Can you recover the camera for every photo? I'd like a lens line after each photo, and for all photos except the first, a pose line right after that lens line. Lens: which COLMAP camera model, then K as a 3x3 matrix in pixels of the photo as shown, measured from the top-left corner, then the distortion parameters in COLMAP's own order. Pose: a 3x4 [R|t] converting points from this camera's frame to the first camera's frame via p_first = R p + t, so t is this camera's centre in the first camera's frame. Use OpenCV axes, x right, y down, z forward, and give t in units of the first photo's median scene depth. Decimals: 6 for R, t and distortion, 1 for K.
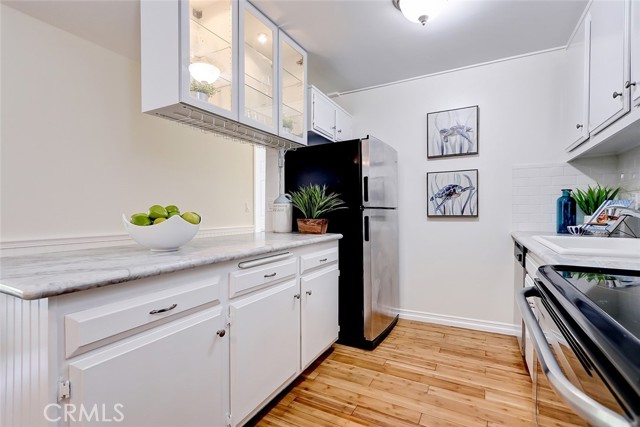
lens RADIAL K [[298.8, 0, 315.9], [0, 298.8, 214.3], [0, 0, 1]] dist [0.016918, 0.000973]
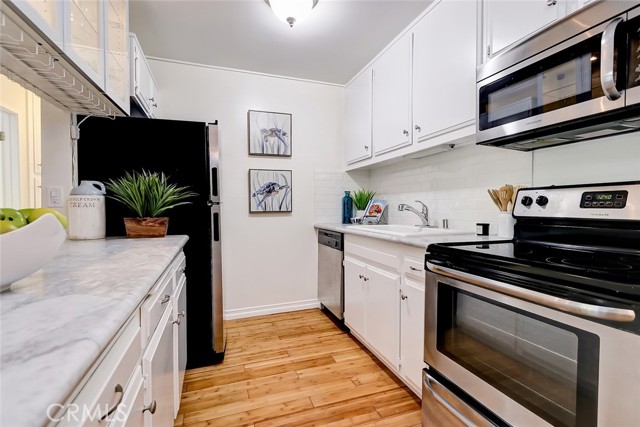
lens RADIAL K [[298.8, 0, 331.5], [0, 298.8, 213.9], [0, 0, 1]] dist [0.016918, 0.000973]
pose [[0.676992, -0.016302, 0.735810, -0.231141], [0.008160, 0.999859, 0.014644, -0.000695], [-0.735945, -0.003910, 0.677030, 0.143157]]
